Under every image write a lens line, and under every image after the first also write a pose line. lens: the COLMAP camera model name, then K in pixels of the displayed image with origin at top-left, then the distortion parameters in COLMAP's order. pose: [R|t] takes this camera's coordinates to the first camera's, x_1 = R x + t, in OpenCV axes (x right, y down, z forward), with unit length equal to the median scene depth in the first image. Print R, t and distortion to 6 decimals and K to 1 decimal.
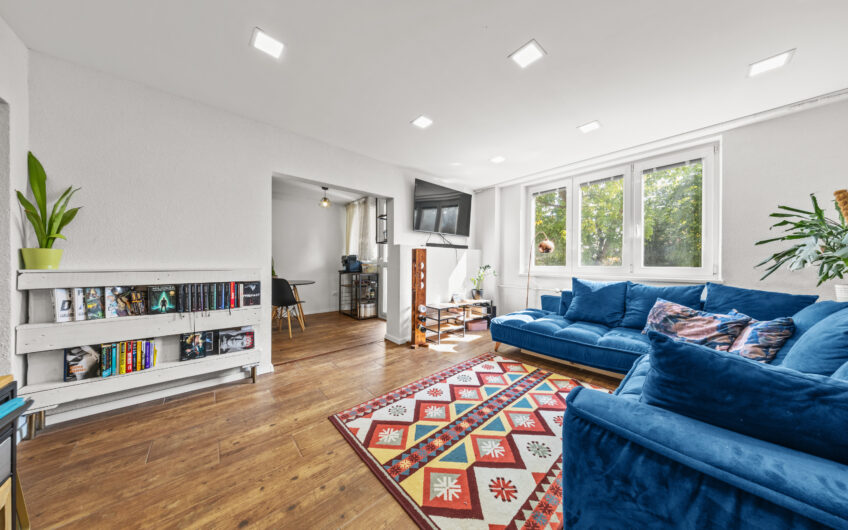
lens RADIAL K [[251.9, 0, 421.5], [0, 251.9, 262.9], [0, 0, 1]] dist [-0.001364, -0.000029]
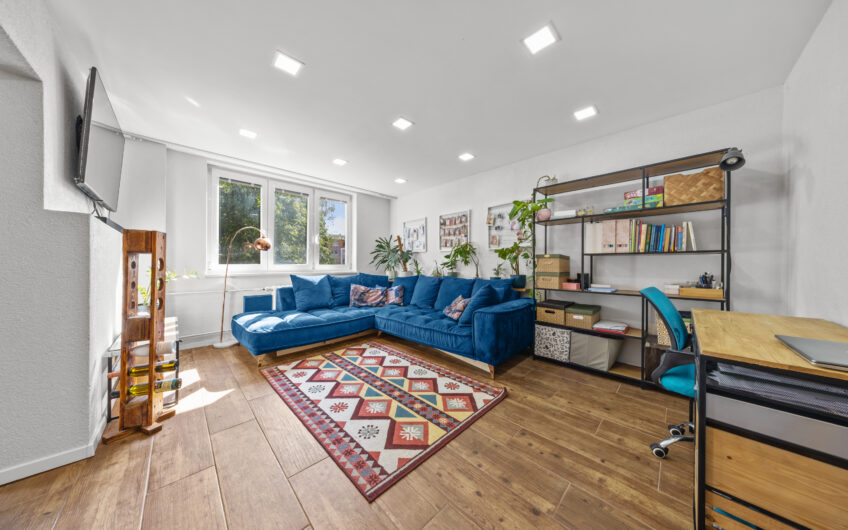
lens RADIAL K [[251.9, 0, 422.4], [0, 251.9, 263.4], [0, 0, 1]] dist [-0.001364, -0.000029]
pose [[-0.065591, -0.001903, 0.997845, -0.908155], [-0.009157, 0.999957, 0.001305, 0.002108], [-0.997805, -0.009051, -0.065606, 0.817801]]
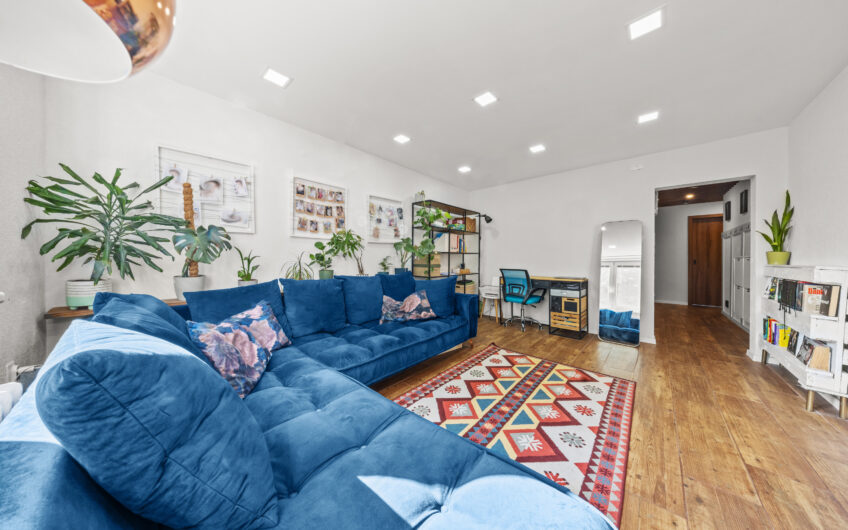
lens RADIAL K [[251.9, 0, 425.1], [0, 251.9, 258.6], [0, 0, 1]] dist [-0.001364, -0.000029]
pose [[-0.992788, -0.009761, -0.119483, 0.738293], [-0.009018, 0.999937, -0.006755, 0.014158], [0.119541, -0.005628, -0.992813, 1.896616]]
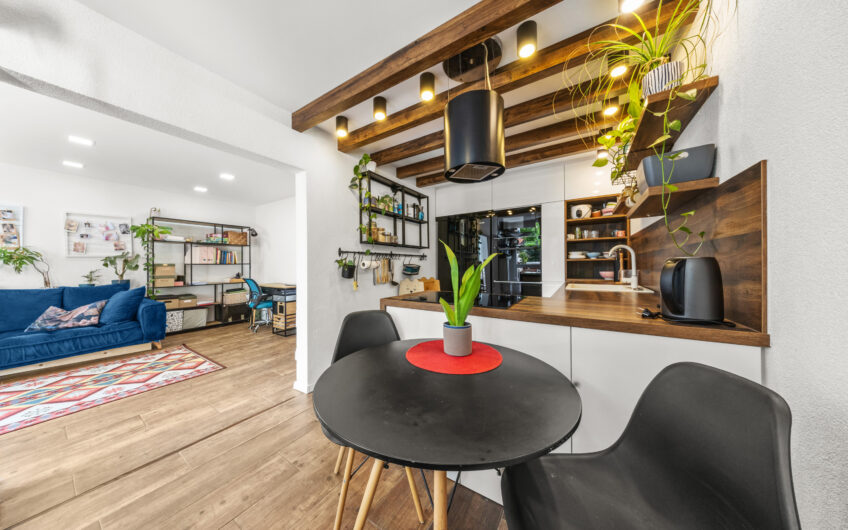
lens RADIAL K [[251.9, 0, 410.1], [0, 251.9, 264.9], [0, 0, 1]] dist [-0.001364, -0.000029]
pose [[-0.965409, 0.002180, -0.260731, -0.963591], [0.003980, 0.999972, -0.006376, -0.021173], [0.260710, -0.007193, -0.965390, 2.547734]]
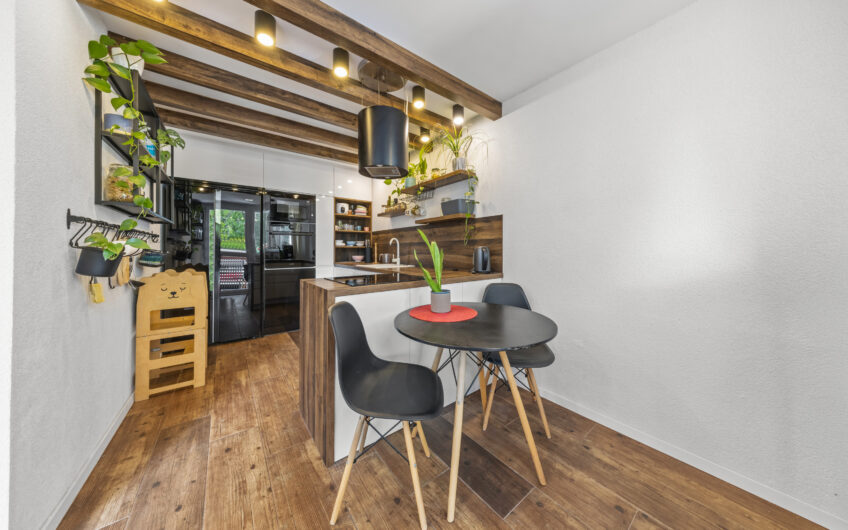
lens RADIAL K [[251.9, 0, 426.7], [0, 251.9, 248.1], [0, 0, 1]] dist [-0.001364, -0.000029]
pose [[-0.050837, -0.012876, -0.998624, -0.451222], [0.003827, 0.999907, -0.013088, -0.018829], [0.998700, -0.004487, -0.050783, 2.058049]]
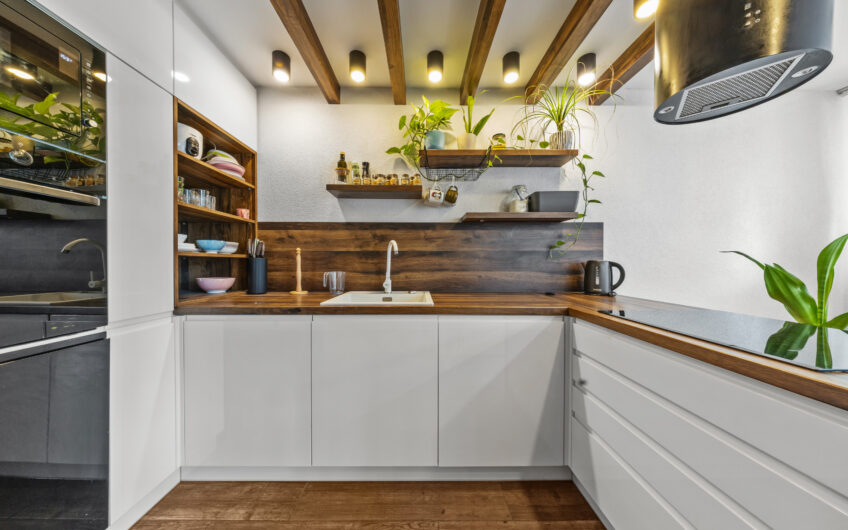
lens RADIAL K [[251.9, 0, 421.6], [0, 251.9, 266.7], [0, 0, 1]] dist [-0.001364, -0.000029]
pose [[0.764861, 0.006988, -0.644158, -1.486109], [0.003676, 0.999878, 0.015212, -0.031977], [0.644185, -0.014003, 0.764741, 1.169464]]
